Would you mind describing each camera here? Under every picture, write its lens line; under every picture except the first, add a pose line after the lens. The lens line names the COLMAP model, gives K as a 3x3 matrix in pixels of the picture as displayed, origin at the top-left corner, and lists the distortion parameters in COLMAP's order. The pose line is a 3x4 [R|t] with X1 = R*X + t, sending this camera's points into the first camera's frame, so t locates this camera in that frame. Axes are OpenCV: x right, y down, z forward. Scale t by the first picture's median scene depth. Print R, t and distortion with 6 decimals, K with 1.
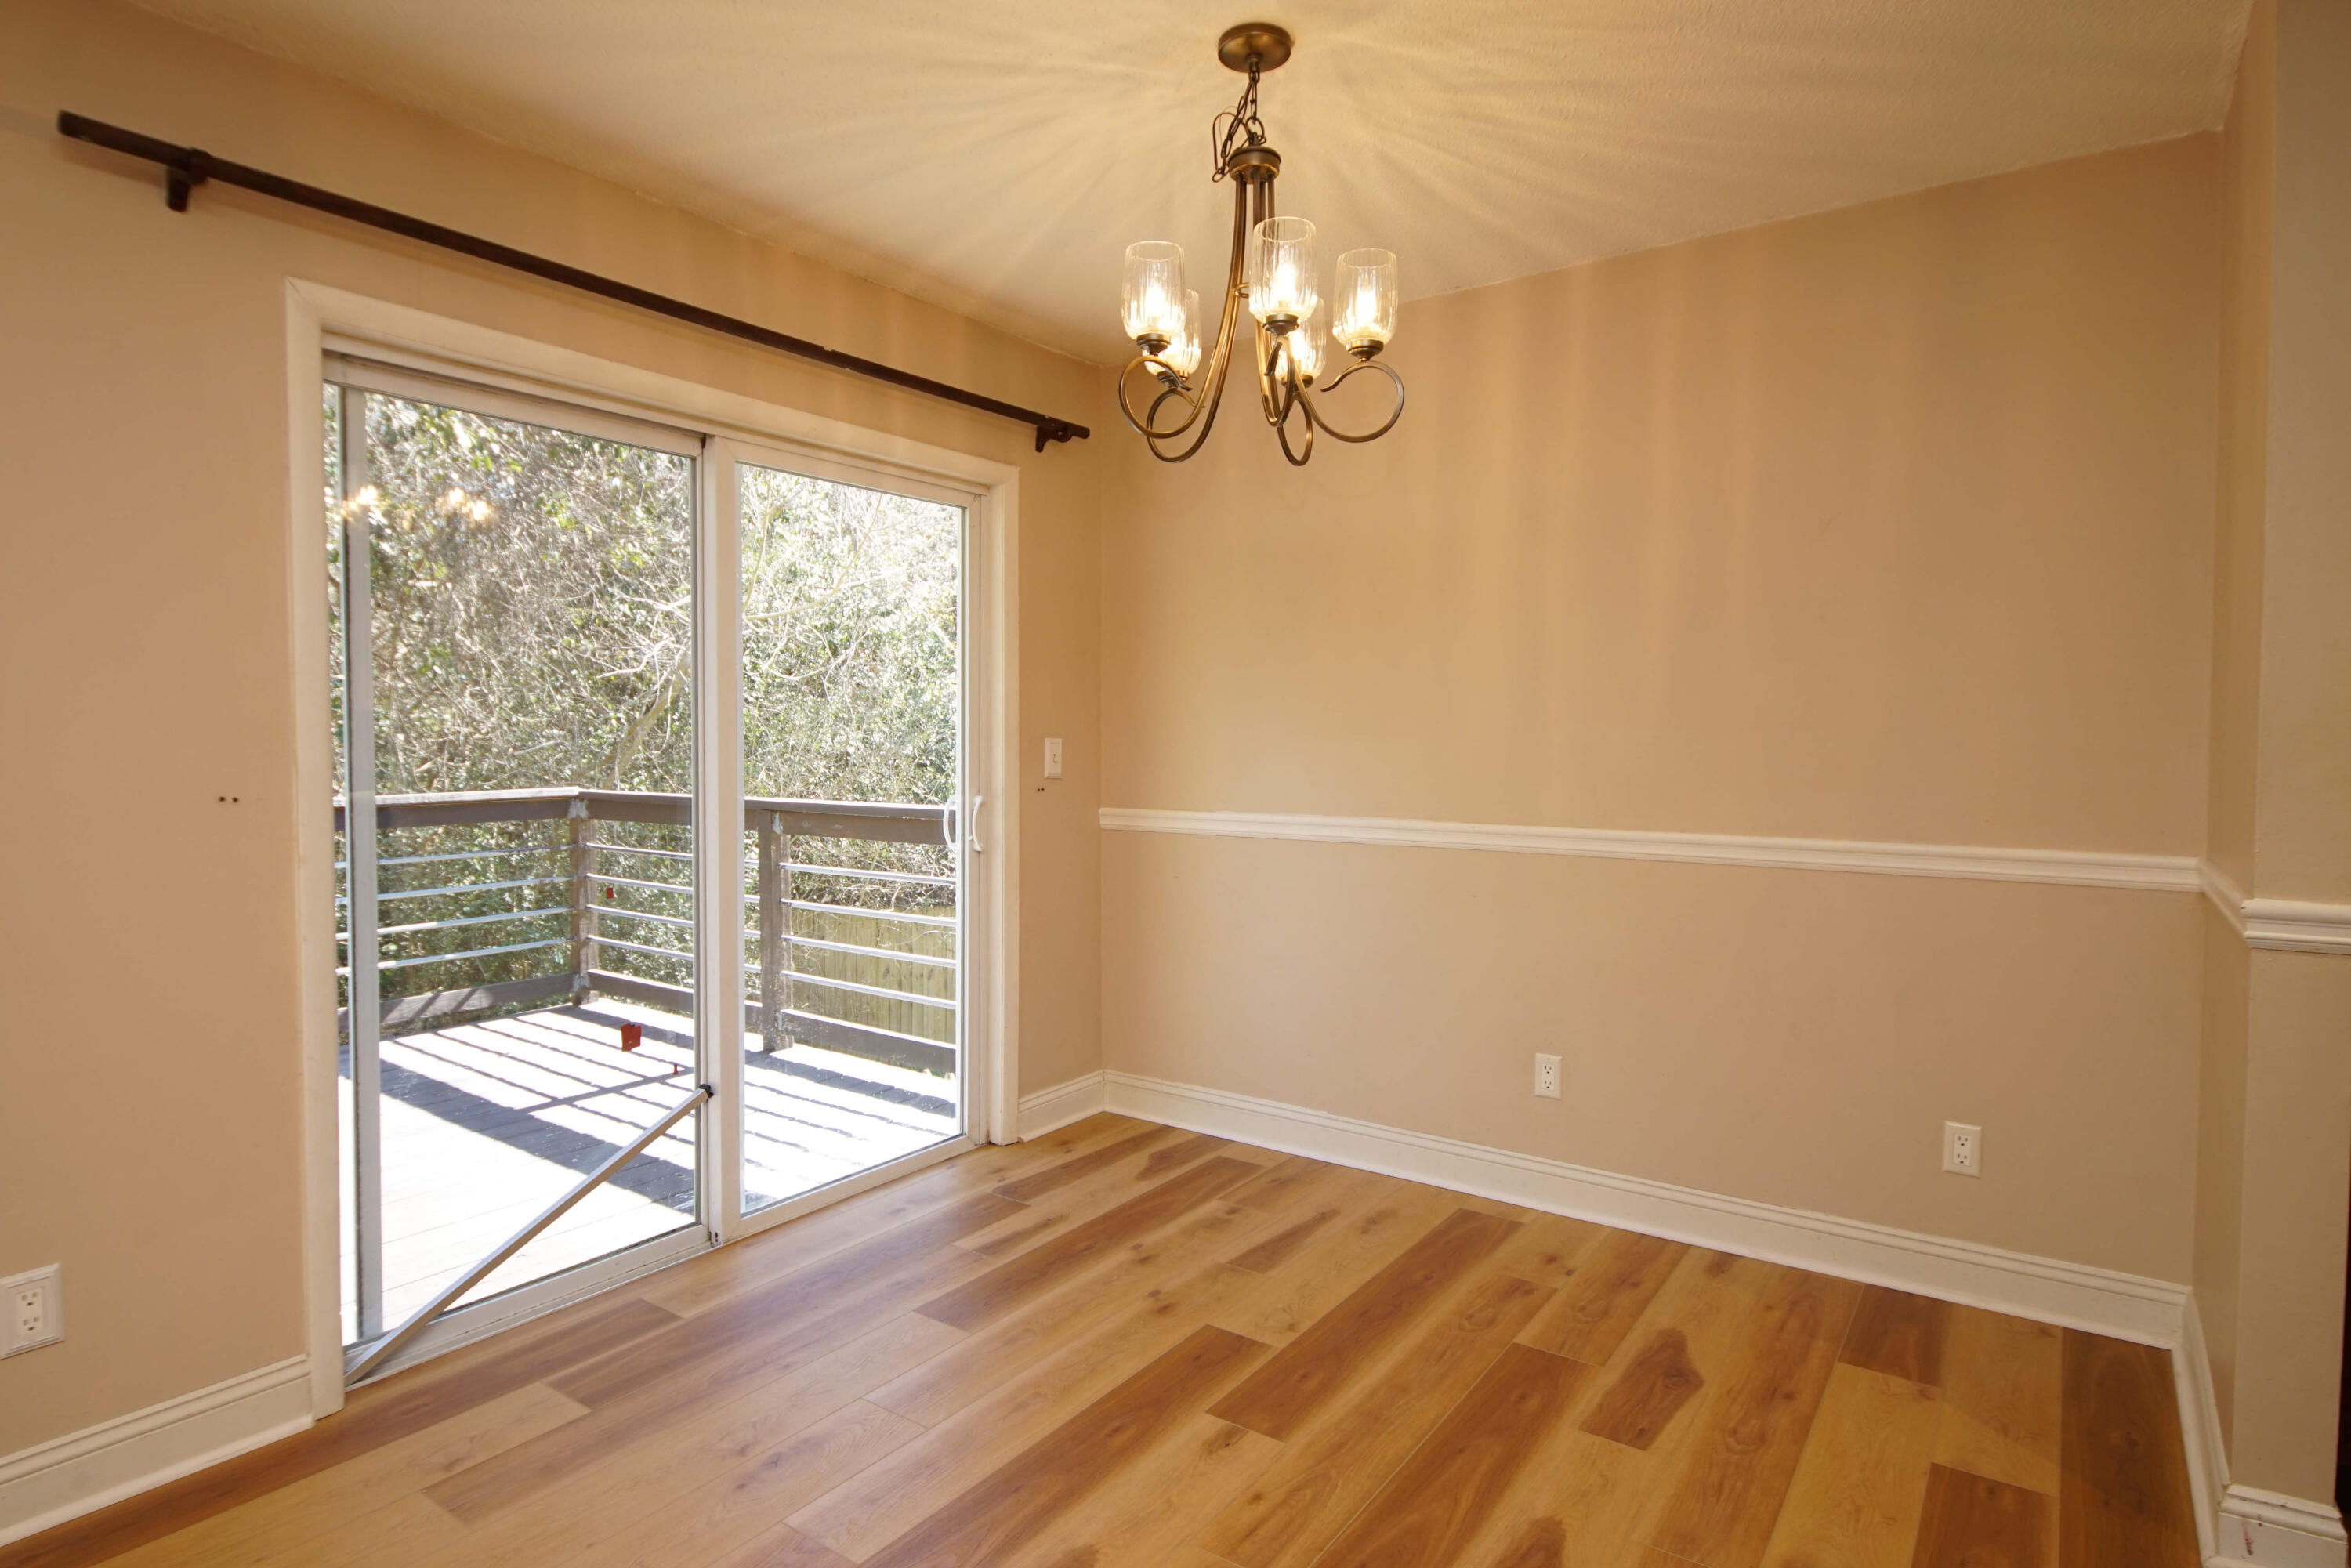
lens RADIAL K [[1263.2, 0, 1147.6], [0, 1263.2, 768.6], [0, 0, 1]] dist [0.034698, -0.030851]
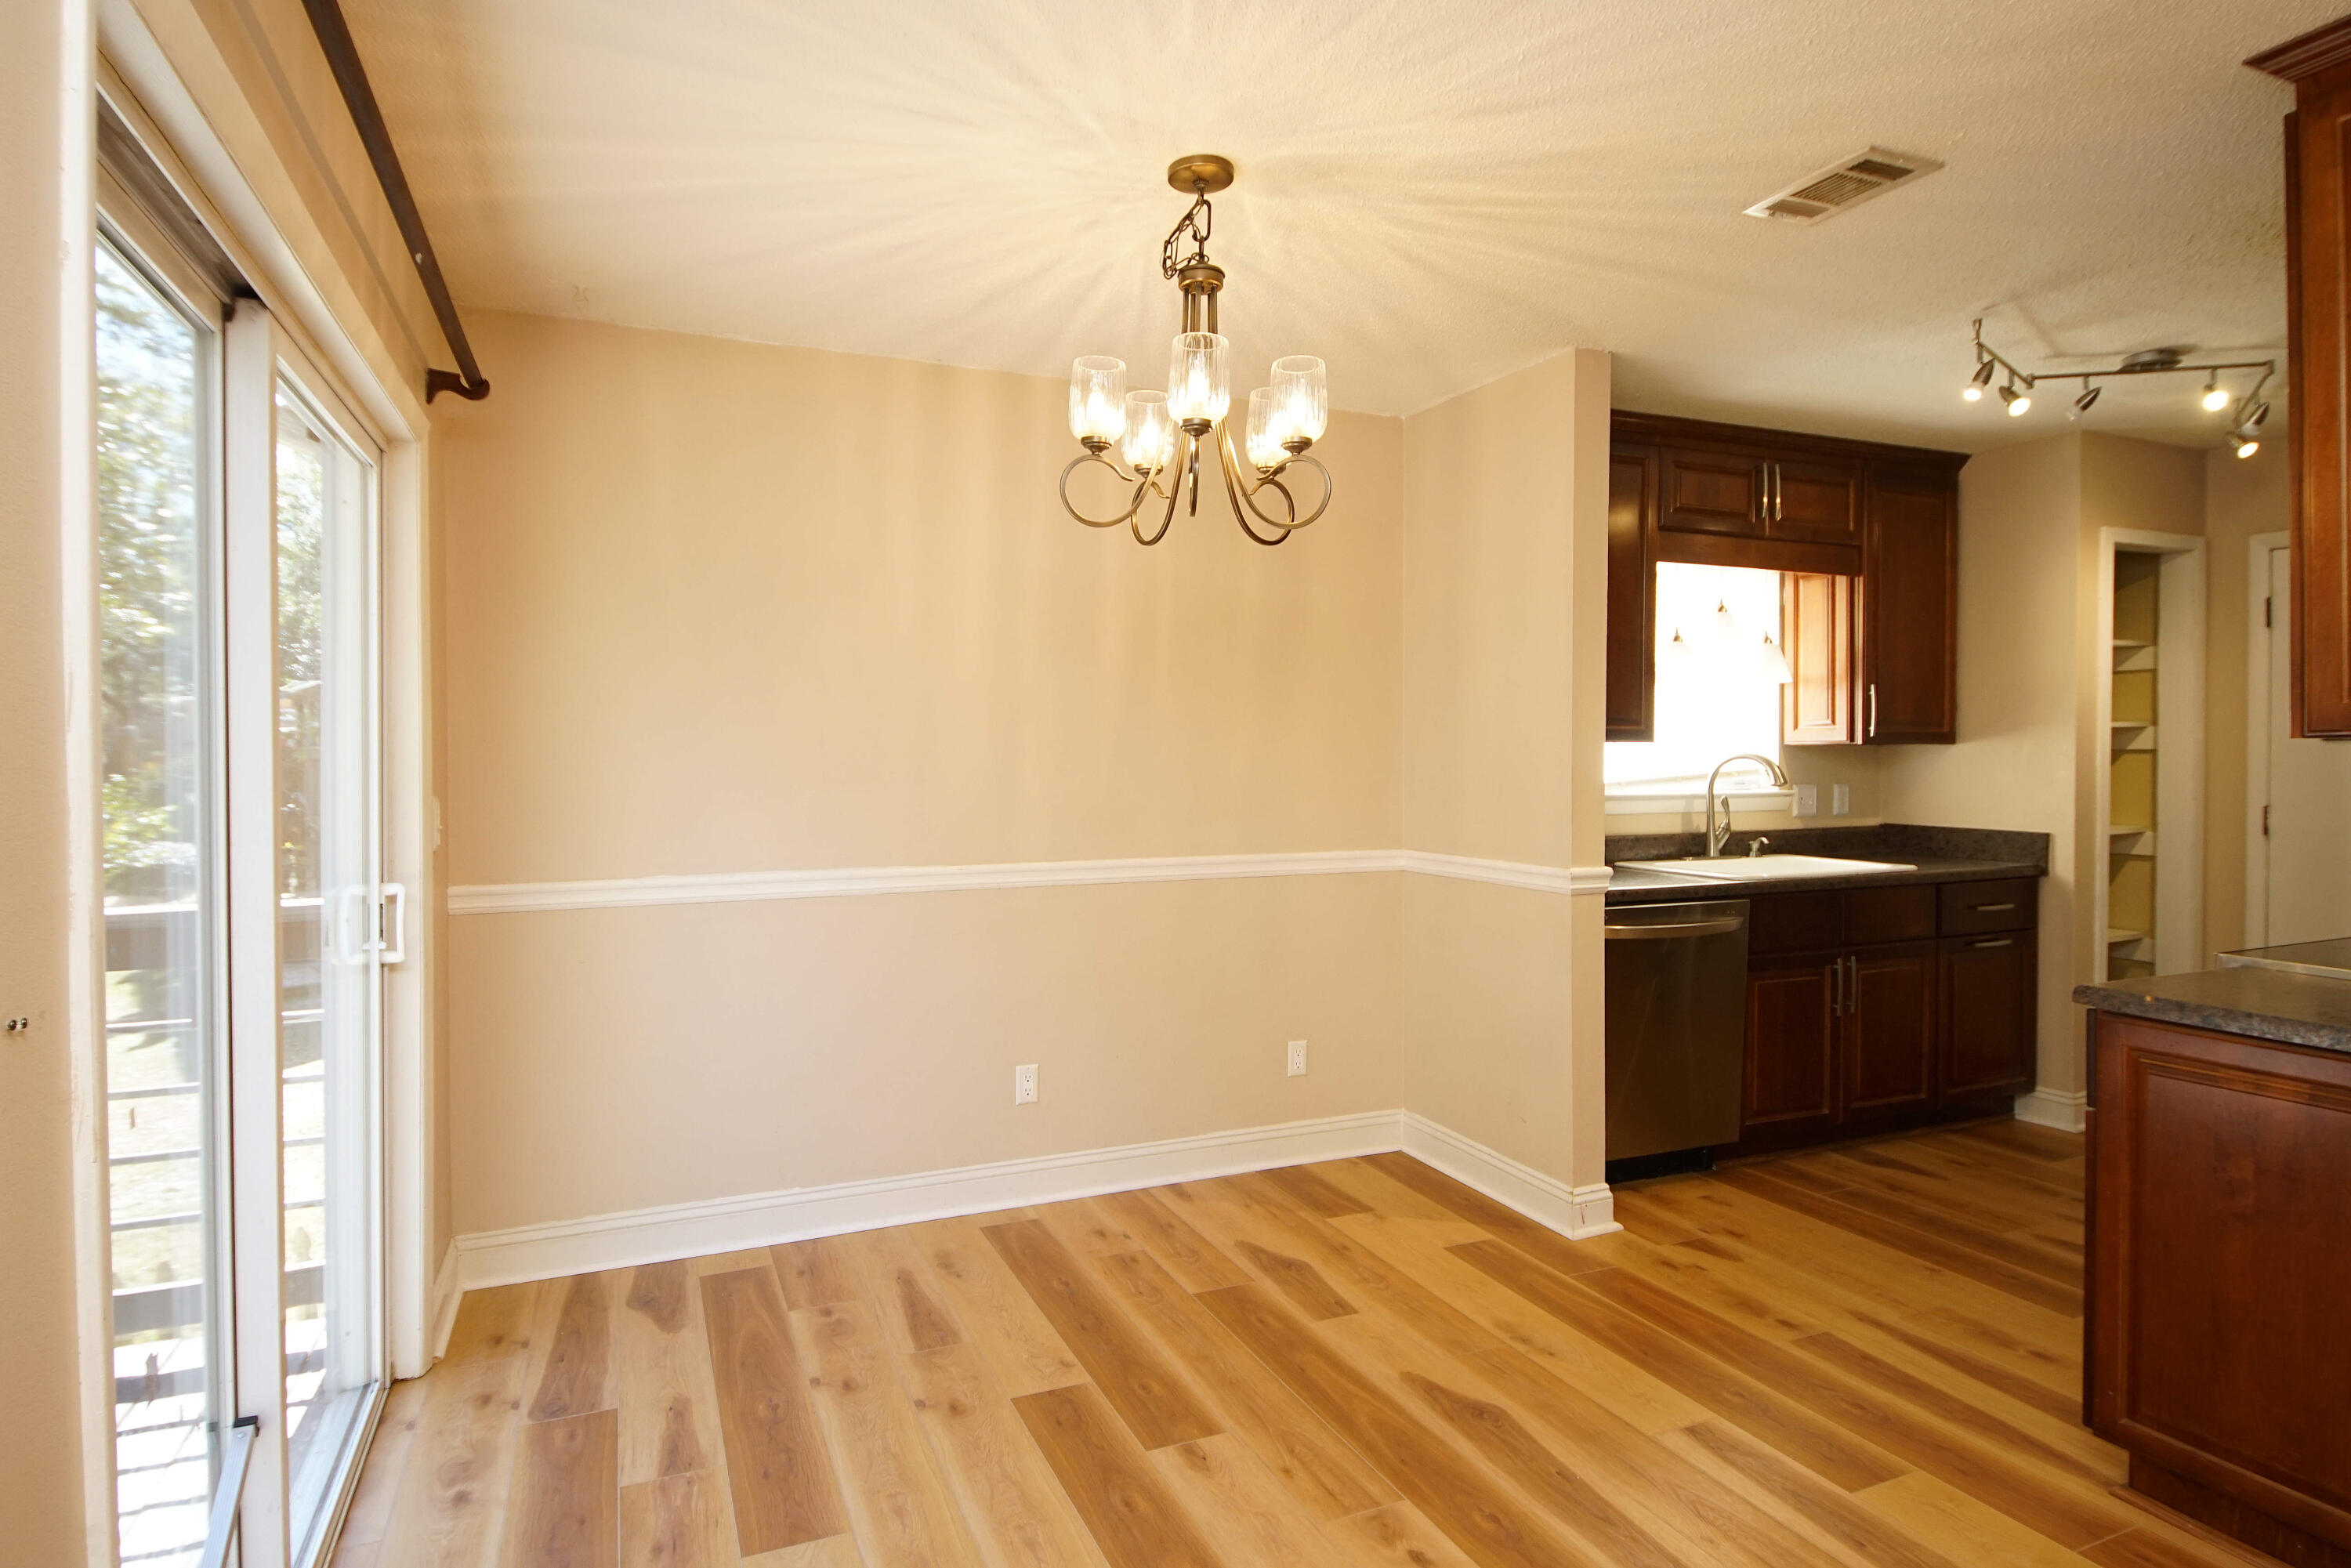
lens RADIAL K [[1263.2, 0, 1168.1], [0, 1263.2, 772.6], [0, 0, 1]] dist [0.034698, -0.030851]
pose [[0.515318, -0.016620, 0.856838, -0.688072], [0.027903, 0.999607, 0.002608, -0.040108], [-0.856545, 0.022565, 0.515579, 0.366417]]
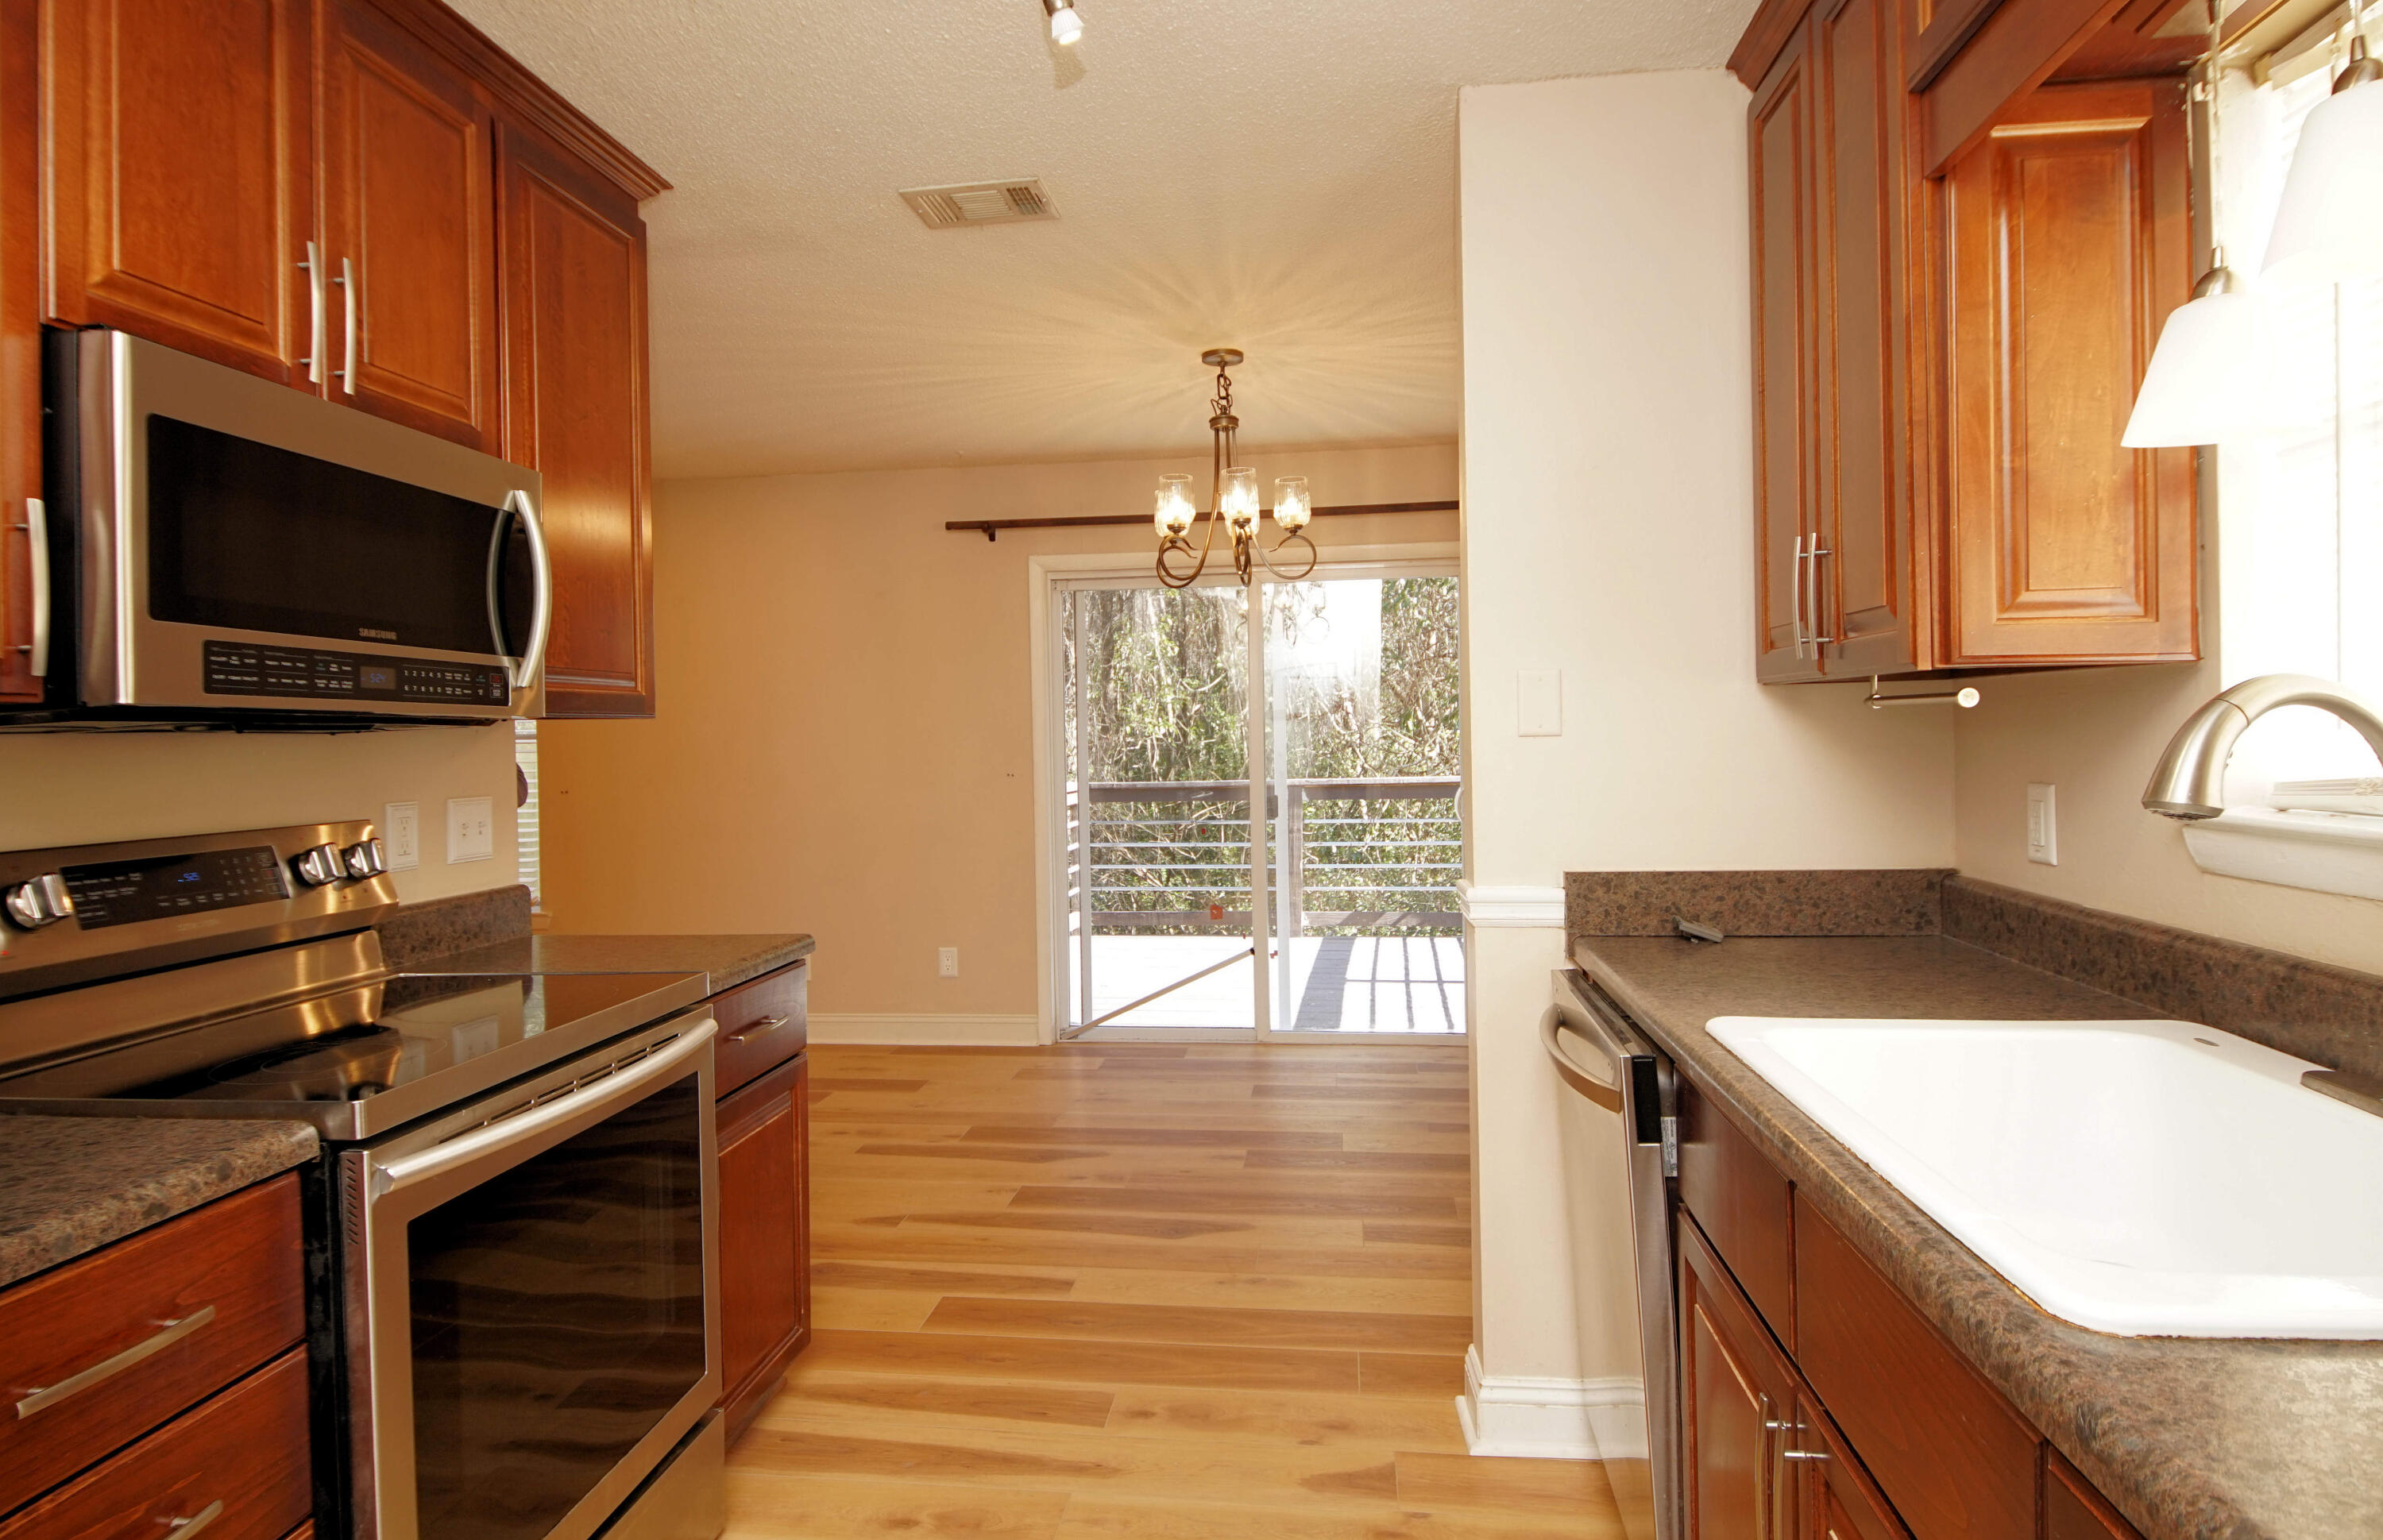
lens RADIAL K [[1327.1, 0, 1171.8], [0, 1327.1, 725.4], [0, 0, 1]] dist [0.007971, 0.000557]
pose [[0.465933, -0.018364, -0.884630, 1.294762], [-0.002221, 0.999757, -0.021924, -0.014934], [0.884817, 0.012180, 0.465779, 0.072858]]
